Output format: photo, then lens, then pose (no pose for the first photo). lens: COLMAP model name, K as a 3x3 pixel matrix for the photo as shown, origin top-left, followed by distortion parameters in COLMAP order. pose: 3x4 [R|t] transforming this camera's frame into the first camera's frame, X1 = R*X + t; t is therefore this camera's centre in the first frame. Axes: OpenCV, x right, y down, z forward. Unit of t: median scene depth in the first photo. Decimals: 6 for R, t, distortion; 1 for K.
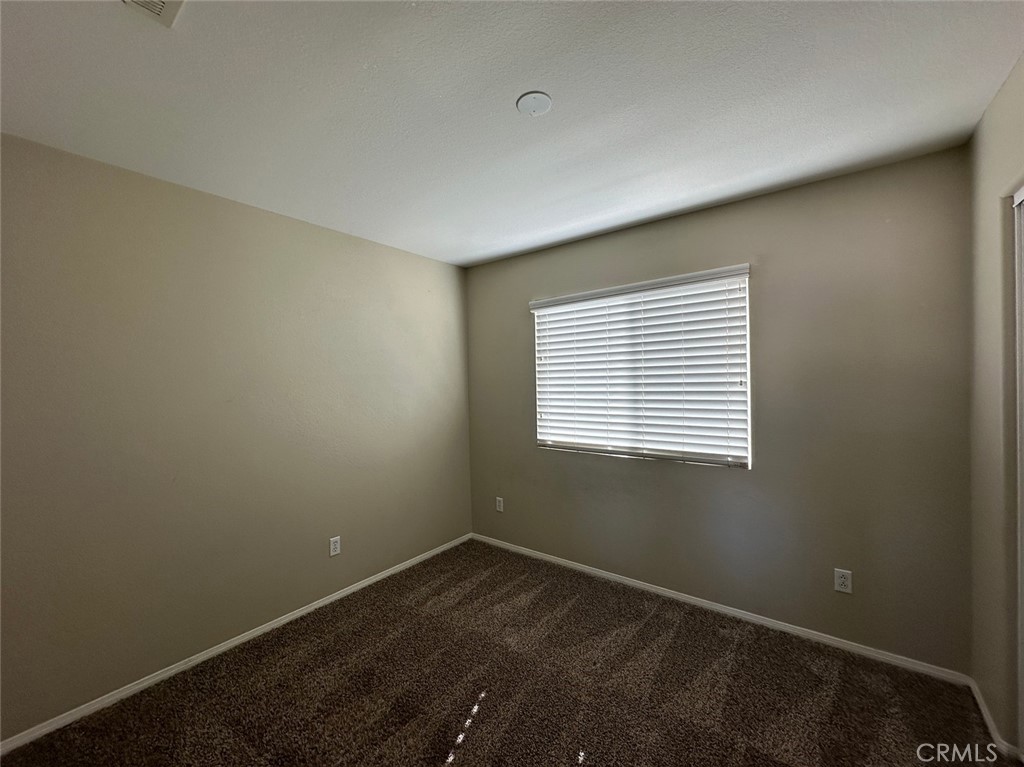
lens RADIAL K [[407.7, 0, 511.0], [0, 407.7, 383.2], [0, 0, 1]] dist [0.000349, 0.000123]
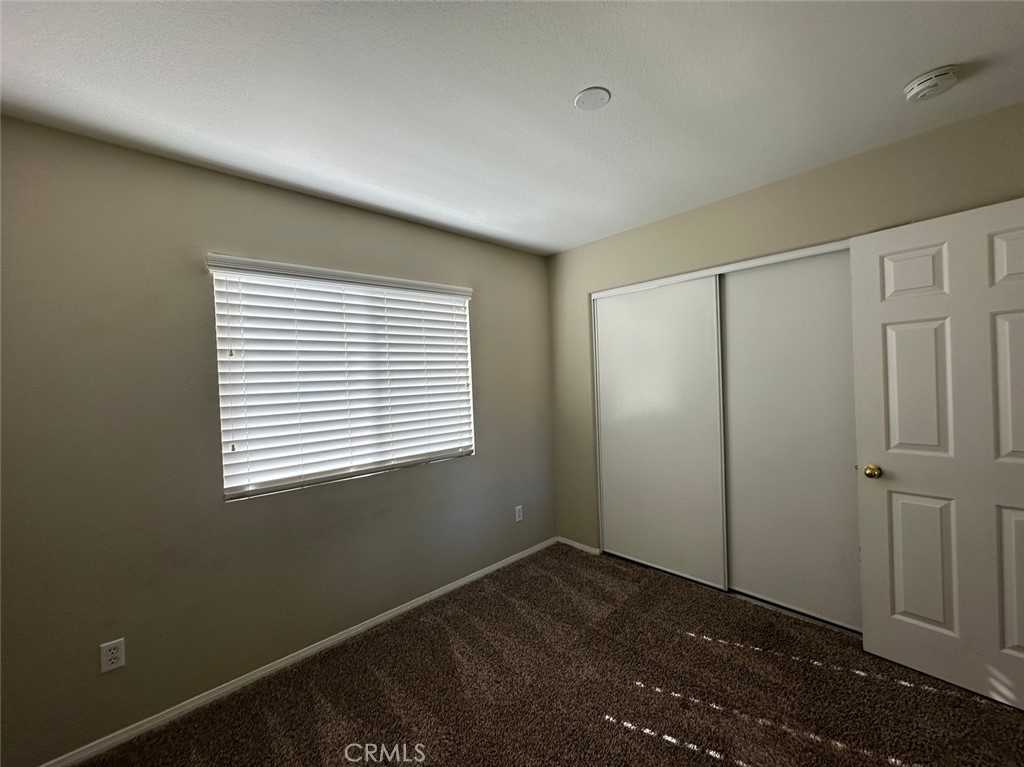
lens RADIAL K [[407.7, 0, 511.0], [0, 407.7, 383.2], [0, 0, 1]] dist [0.000349, 0.000123]
pose [[0.169410, -0.002349, 0.985543, -0.567783], [0.039159, 0.999224, -0.004350, 0.004143], [-0.984767, 0.039330, 0.169370, 0.620518]]
